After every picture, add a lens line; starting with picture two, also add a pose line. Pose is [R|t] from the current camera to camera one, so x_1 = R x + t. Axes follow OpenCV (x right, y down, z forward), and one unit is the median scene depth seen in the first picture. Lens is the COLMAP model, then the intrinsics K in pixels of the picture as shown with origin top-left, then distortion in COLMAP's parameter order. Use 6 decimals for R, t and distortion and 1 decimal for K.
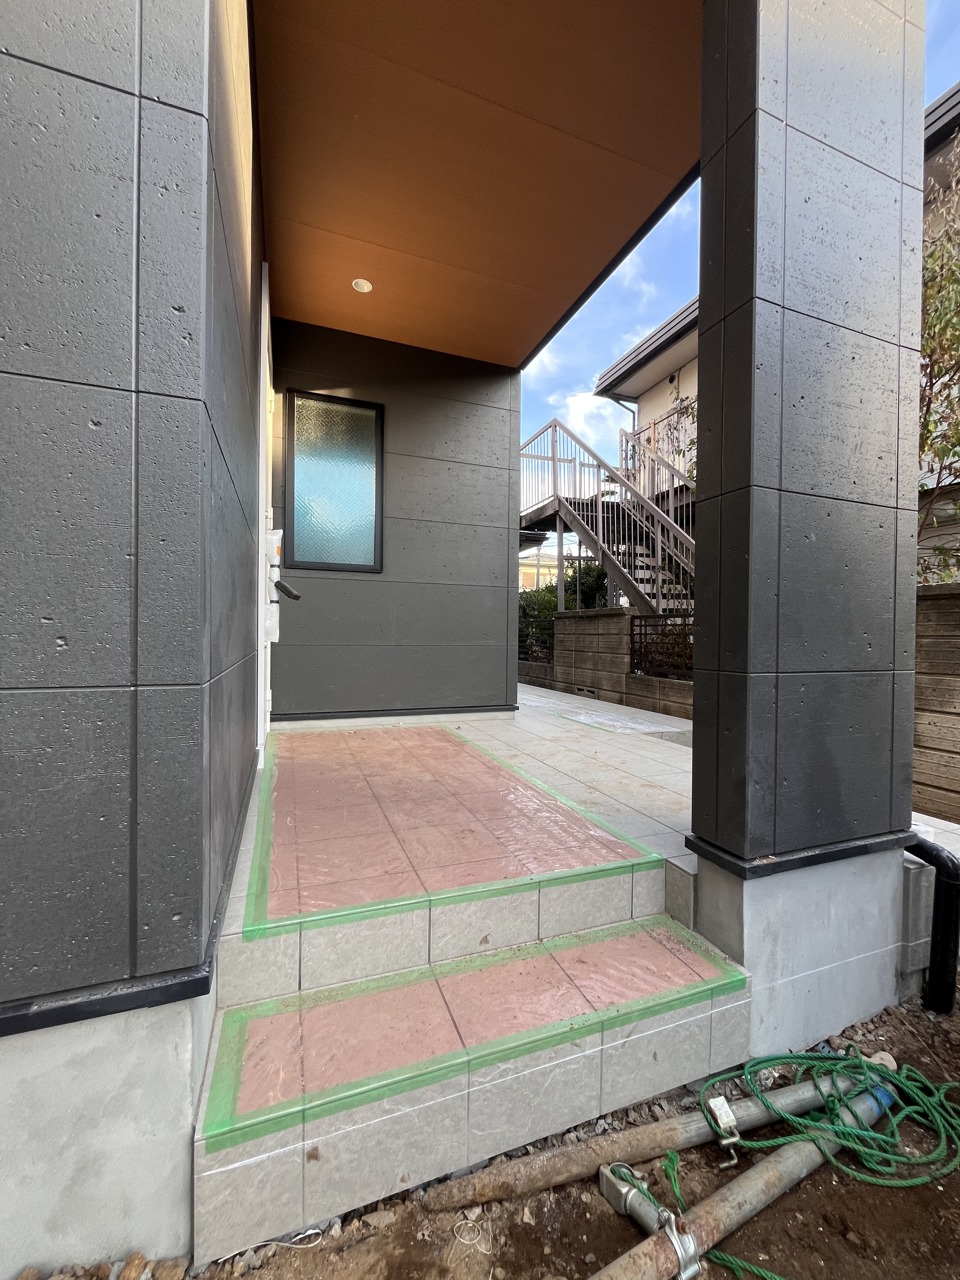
lens RADIAL K [[515.8, 0, 483.5], [0, 515.8, 639.4], [0, 0, 1]] dist [-0.002131, -0.000513]
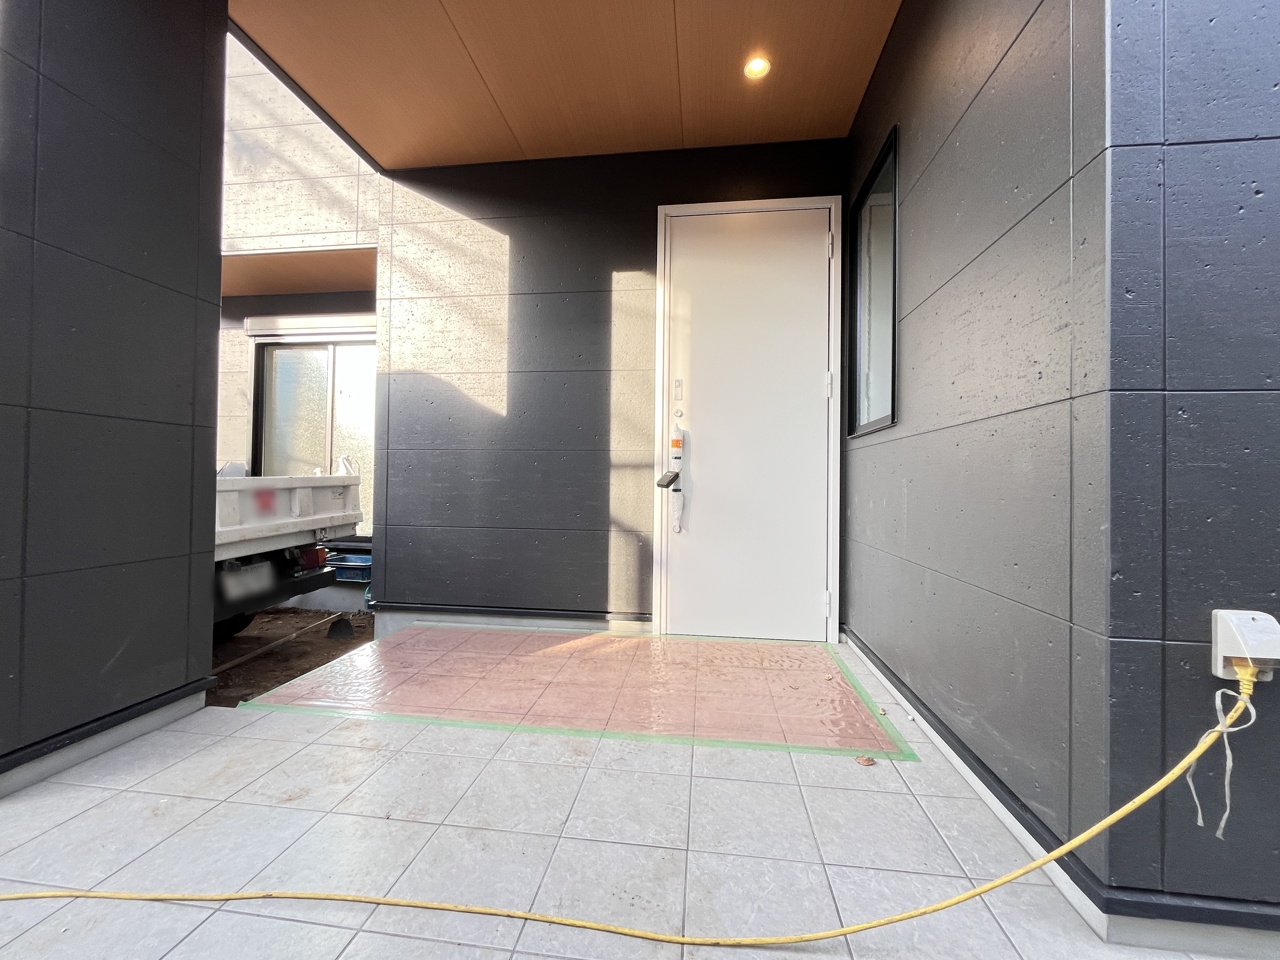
lens RADIAL K [[515.8, 0, 640.1], [0, 515.8, 477.2], [0, 0, 1]] dist [-0.002131, -0.000513]
pose [[-0.470186, -0.026910, -0.882157, 0.443052], [-0.027738, 0.999492, -0.015705, -0.059944], [0.882131, 0.017085, -0.470694, 1.078203]]
